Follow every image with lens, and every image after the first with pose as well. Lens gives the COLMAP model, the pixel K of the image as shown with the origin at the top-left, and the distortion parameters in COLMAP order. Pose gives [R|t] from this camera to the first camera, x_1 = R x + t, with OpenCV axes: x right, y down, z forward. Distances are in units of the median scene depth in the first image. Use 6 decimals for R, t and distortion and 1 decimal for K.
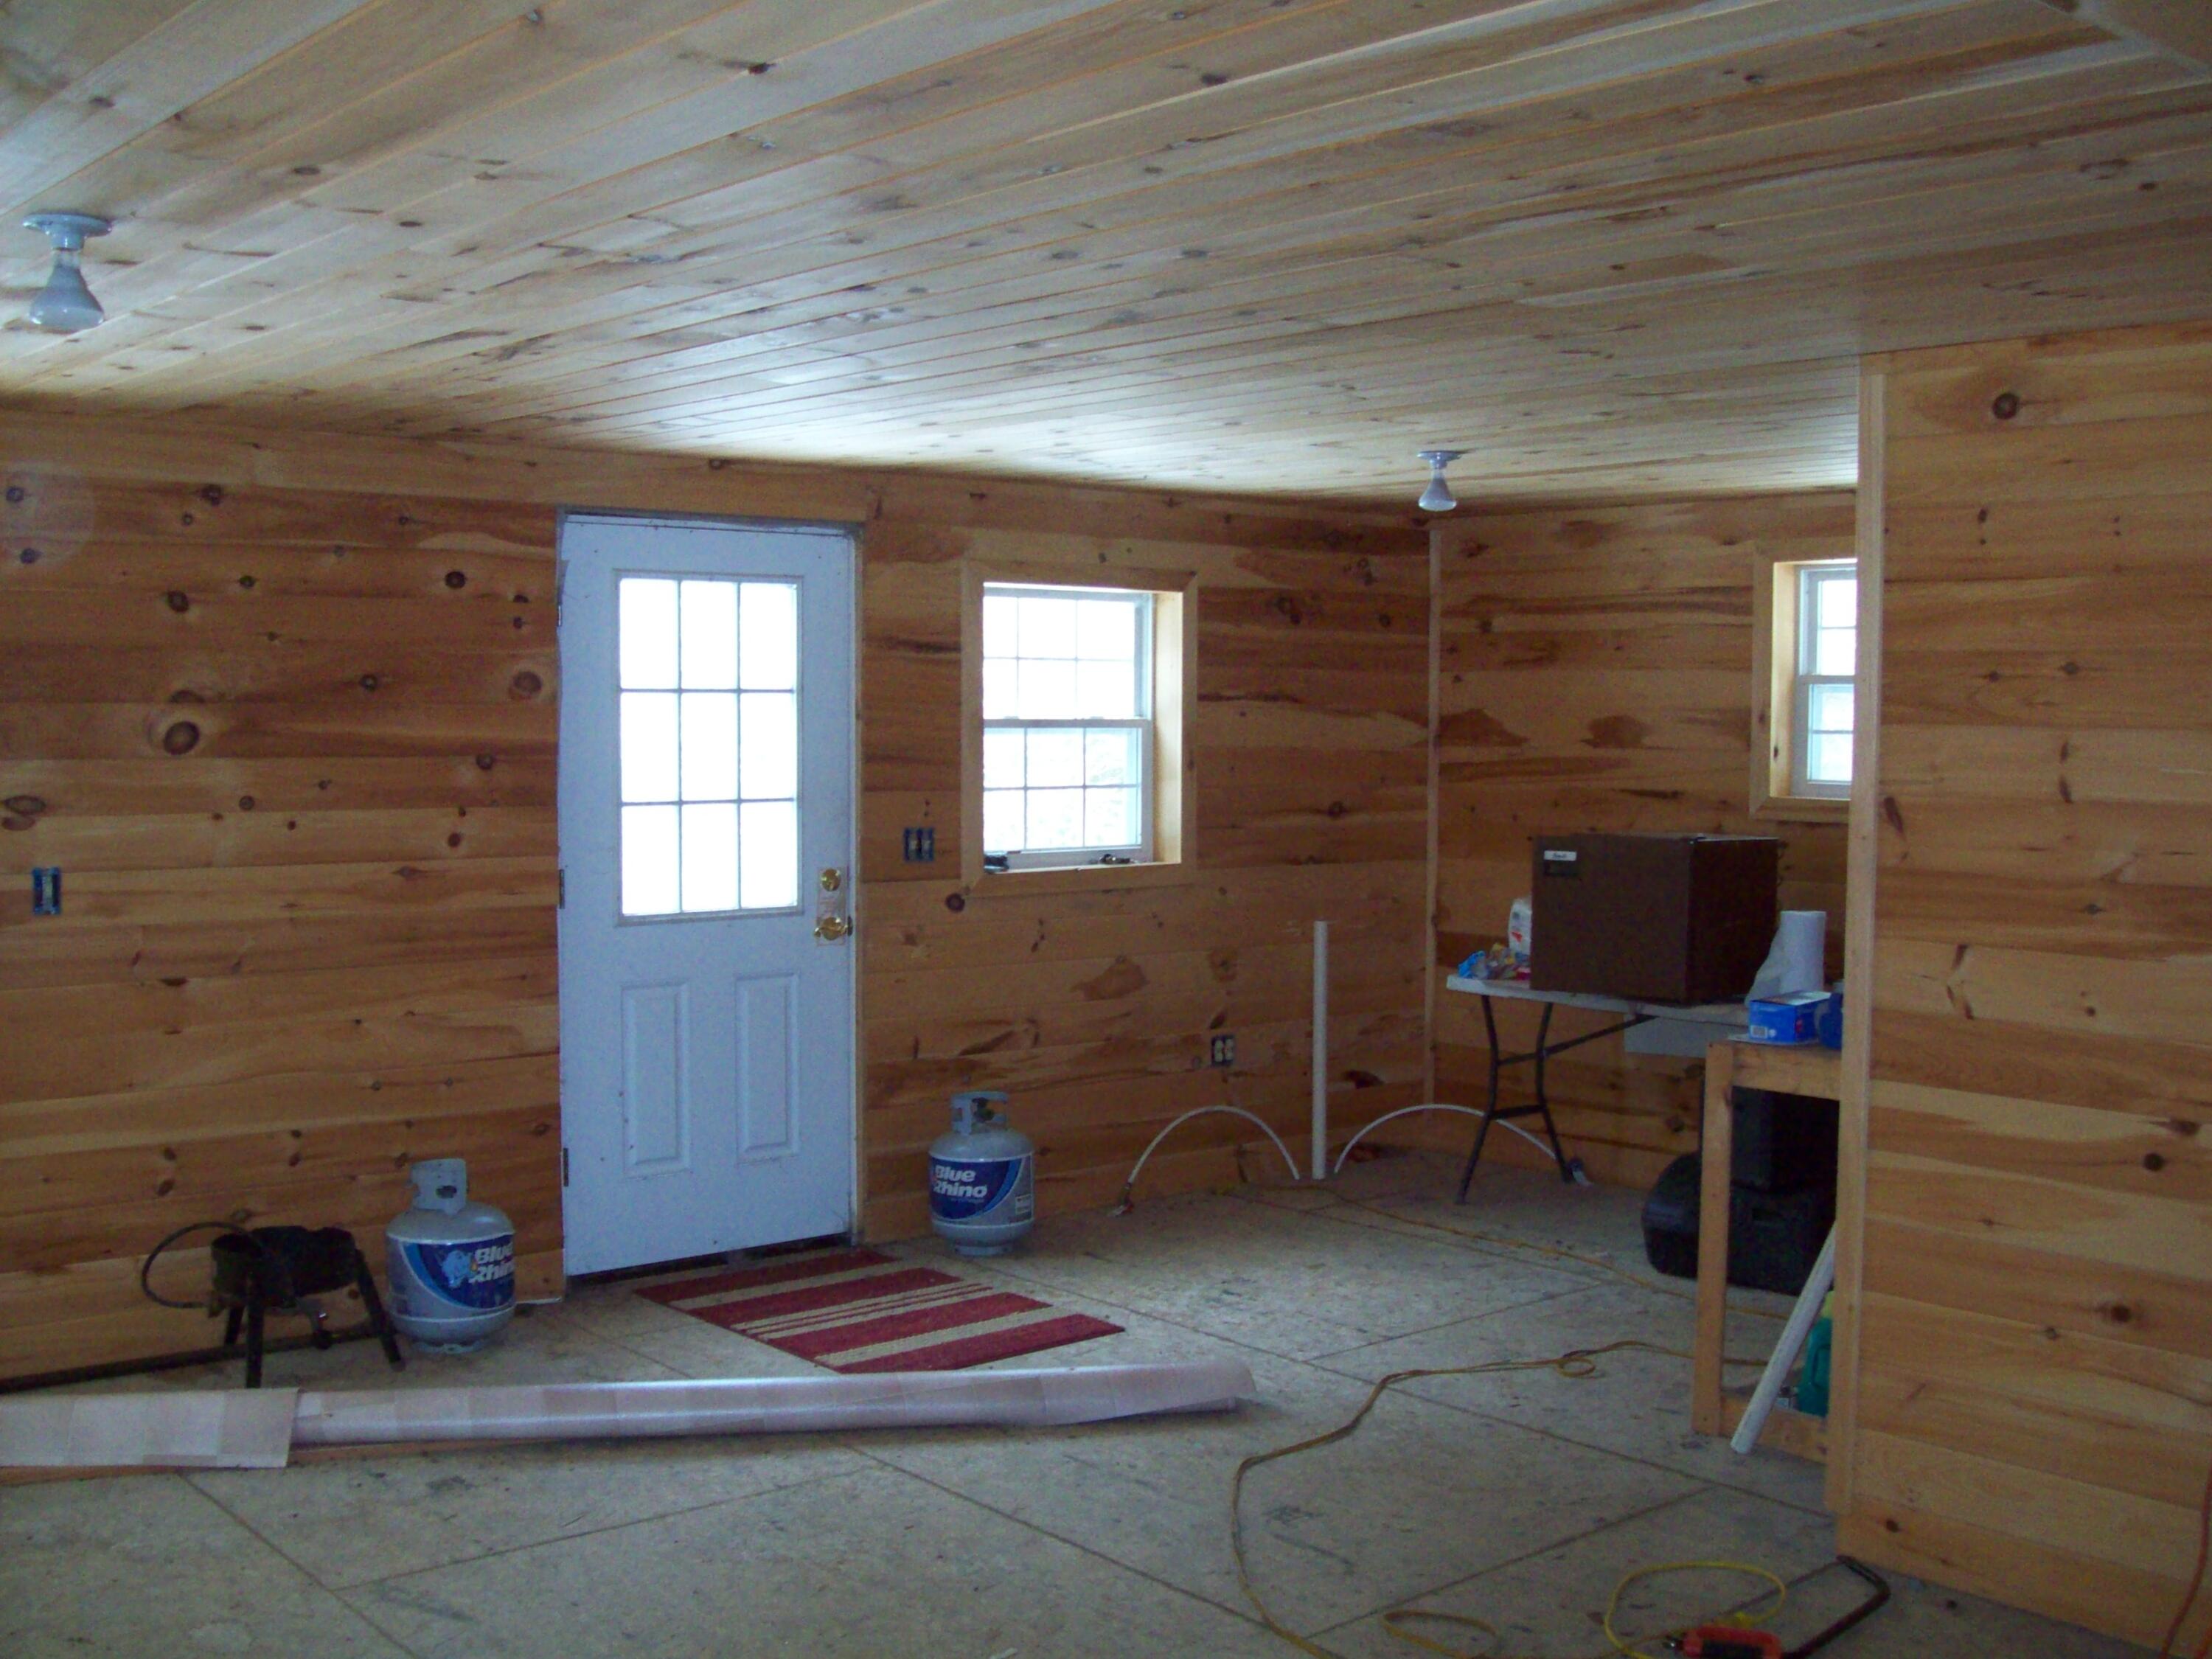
lens RADIAL K [[2425.0, 0, 1090.5], [0, 2425.0, 827.2], [0, 0, 1]] dist [-0.110962, 0.000000]
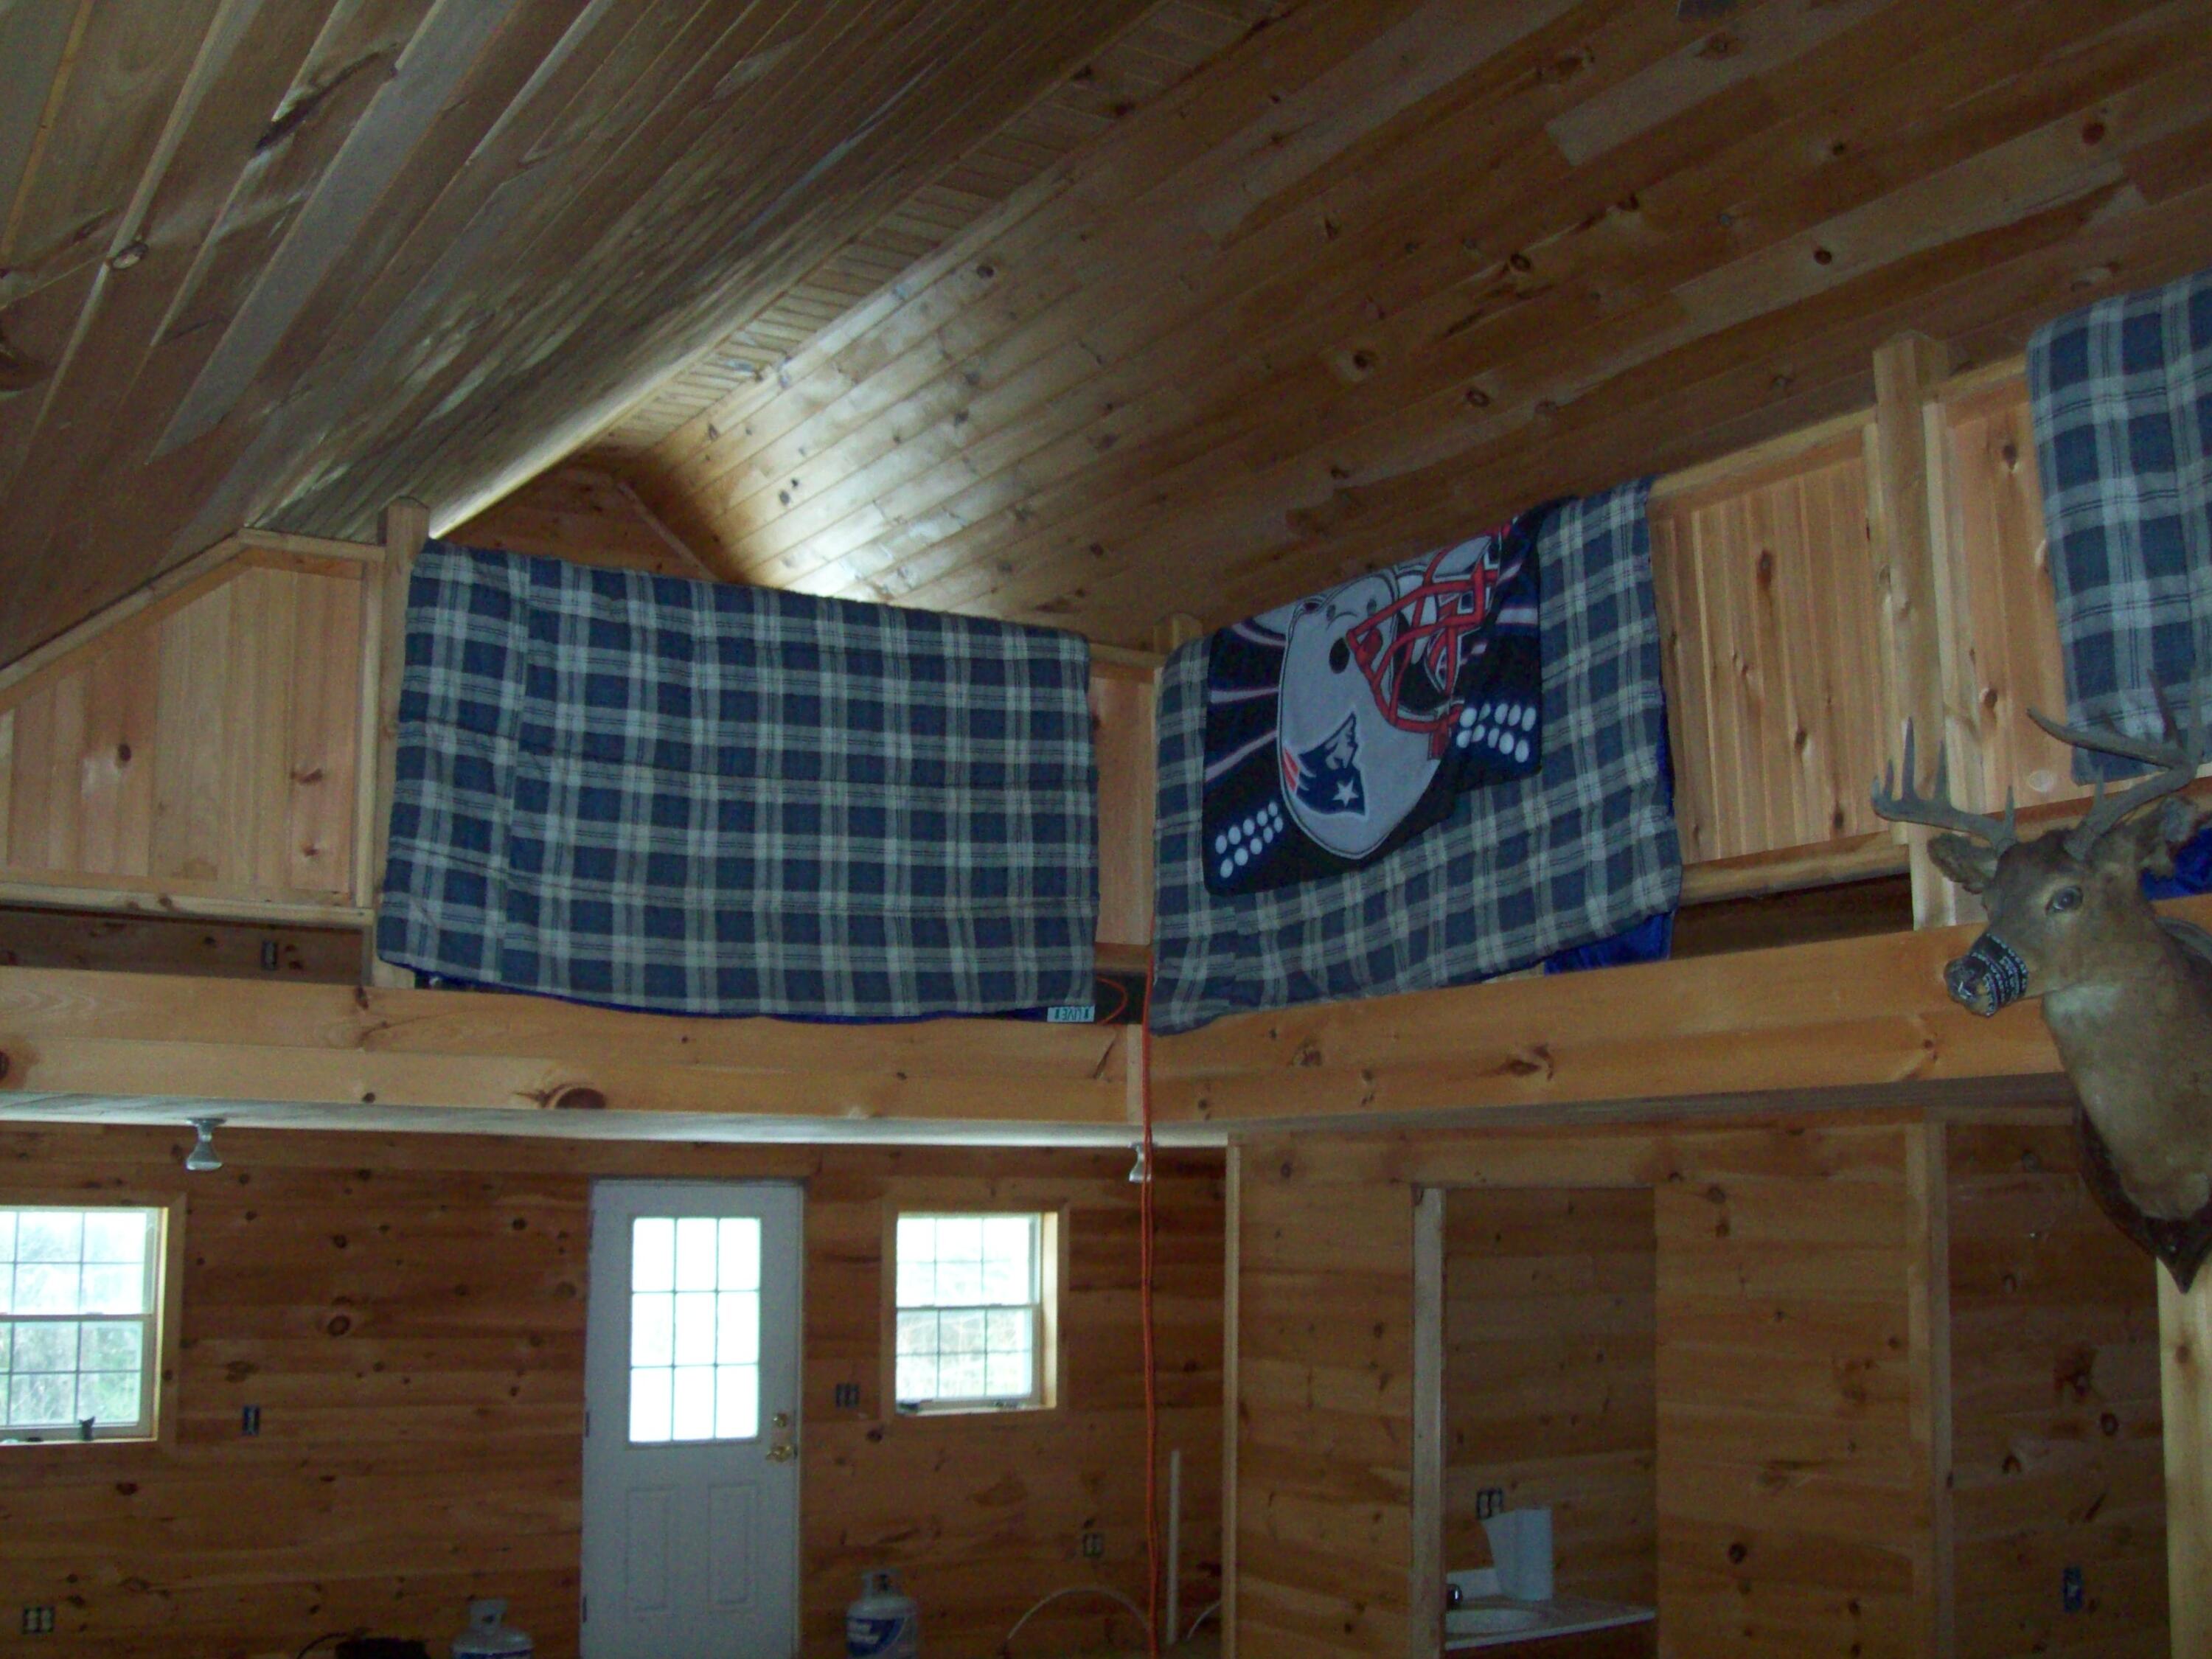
lens RADIAL K [[2425.0, 0, 1119.3], [0, 2425.0, 839.2], [0, 0, 1]] dist [-0.110962, 0.000000]
pose [[0.986792, -0.022121, -0.160473, 0.340341], [-0.008810, 0.981838, -0.189518, -0.049597], [0.161751, 0.188429, 0.968675, -0.453988]]
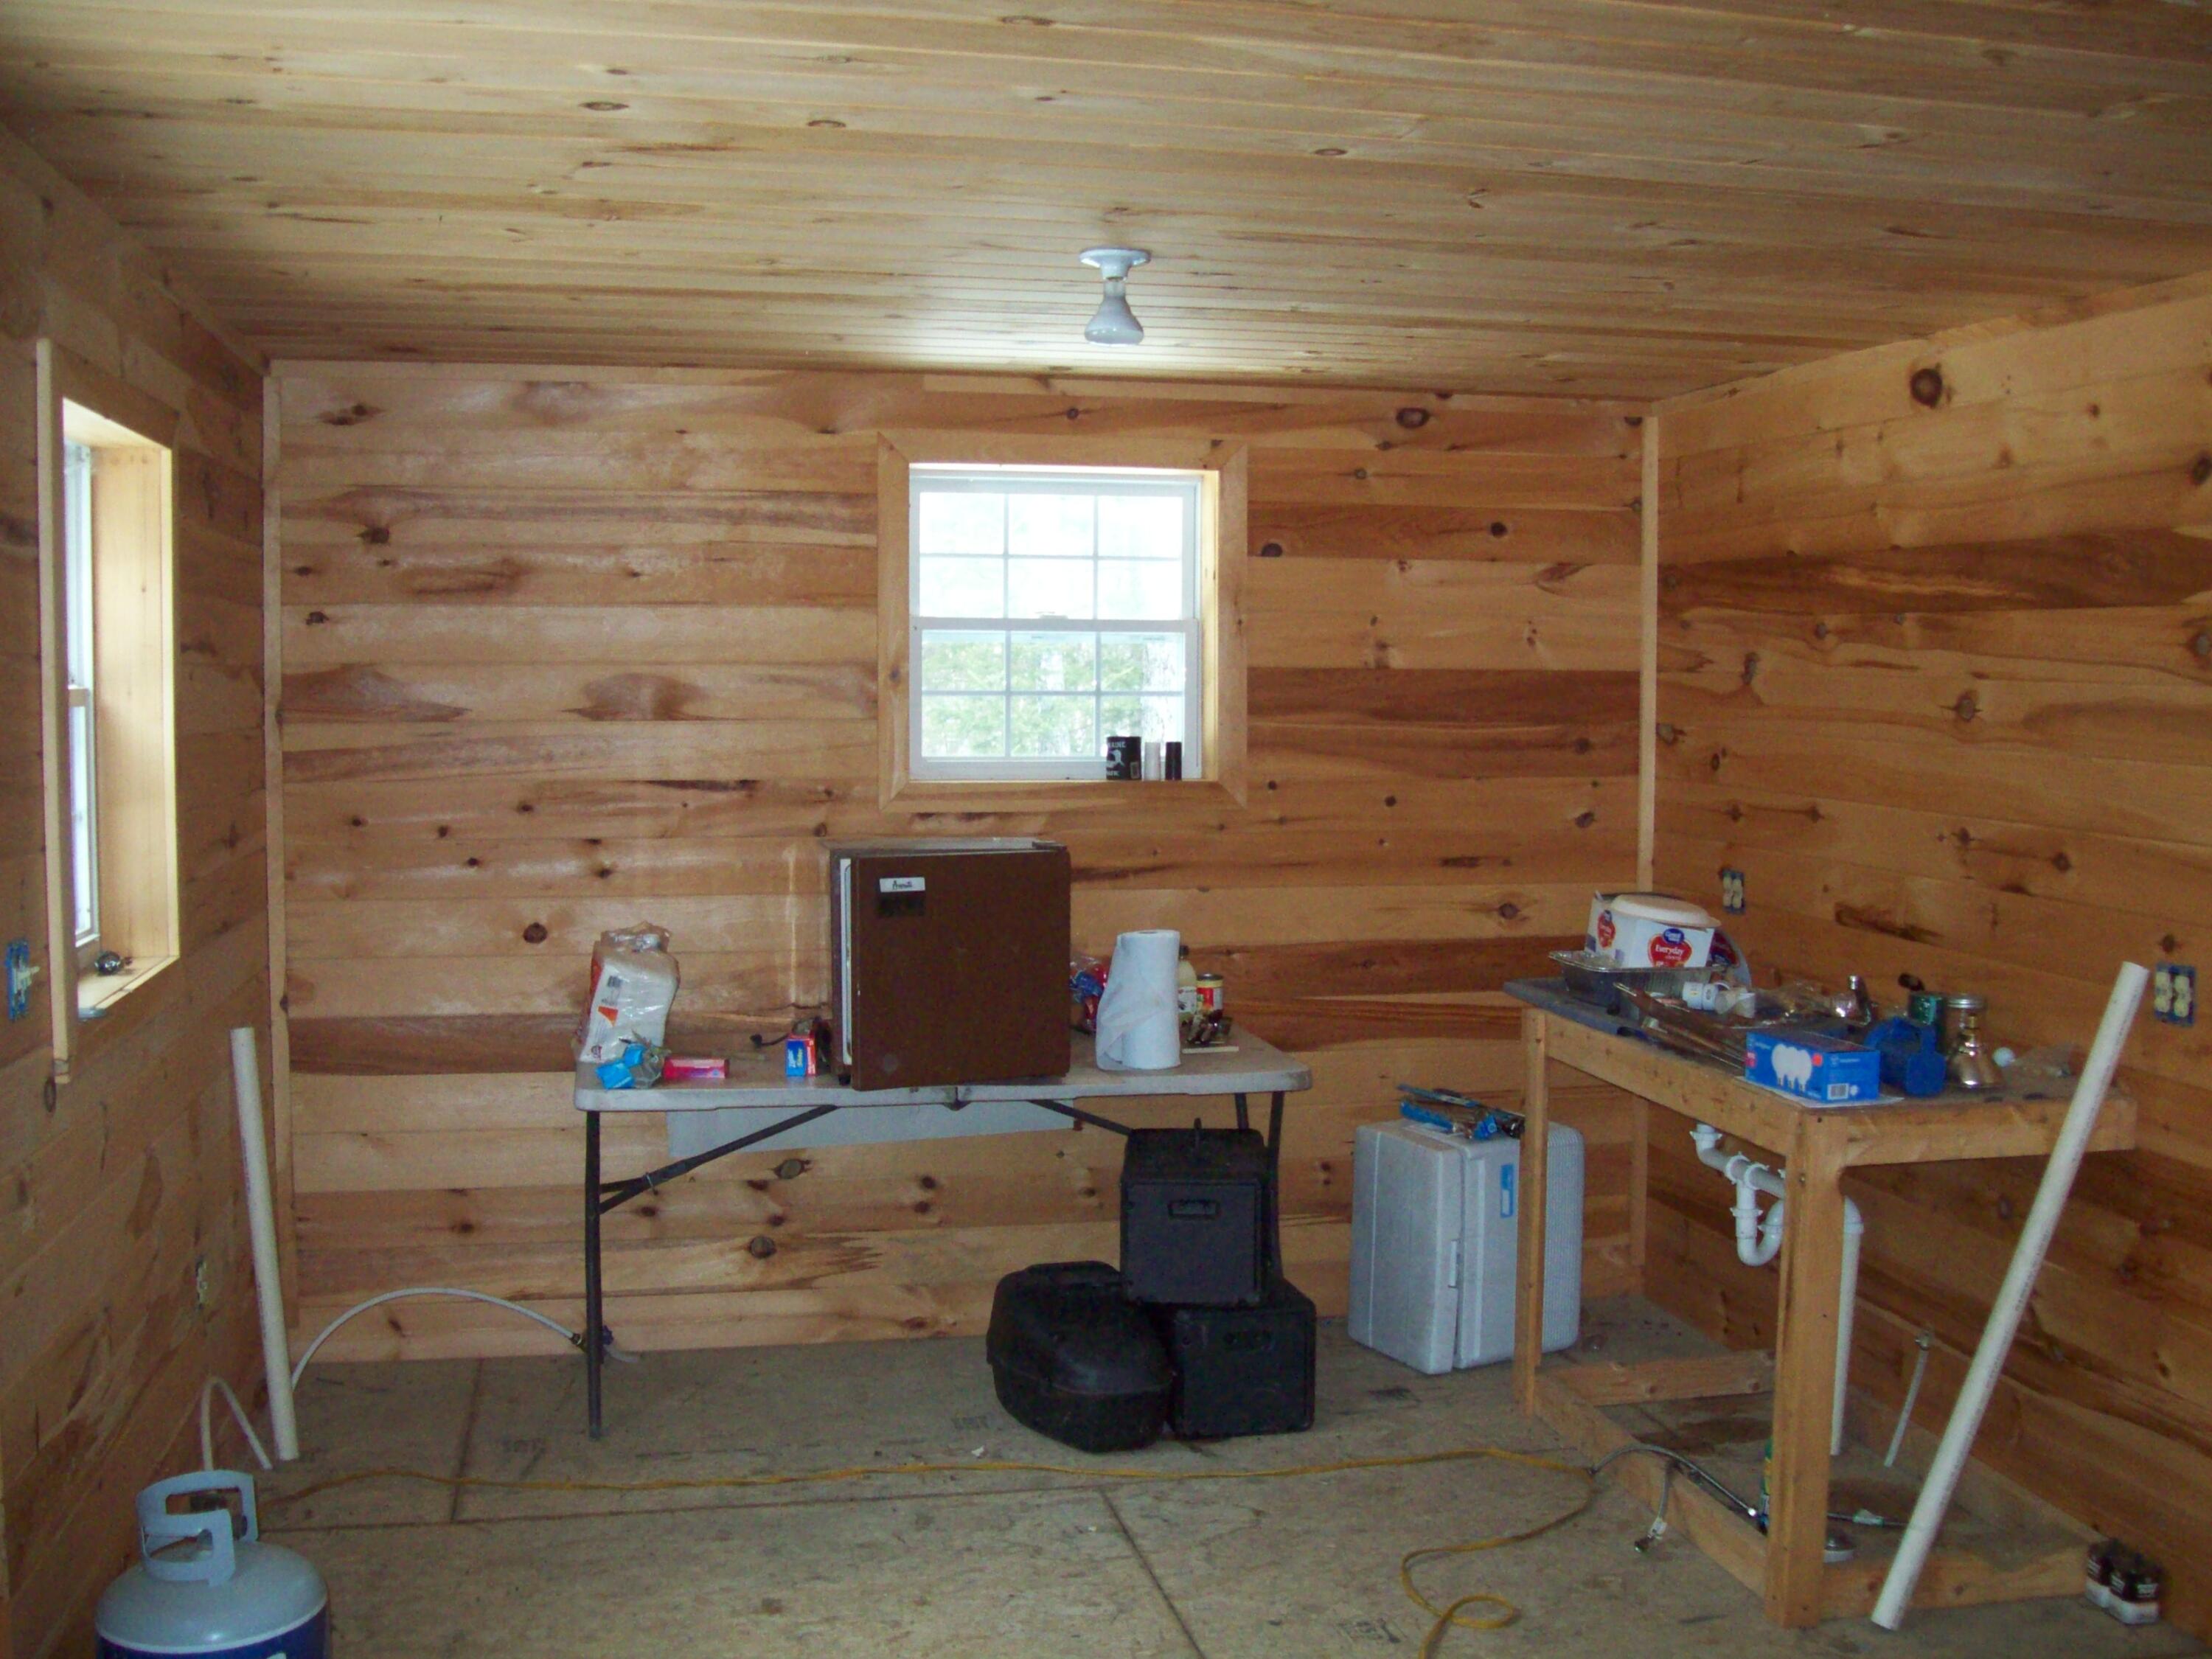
lens RADIAL K [[2425.0, 0, 1108.4], [0, 2425.0, 820.2], [0, 0, 1]] dist [-0.110962, 0.000000]
pose [[0.454213, -0.061924, 0.888739, -0.372314], [0.043286, 0.997937, 0.047410, -0.035157], [-0.889841, 0.016936, 0.455956, 0.642381]]
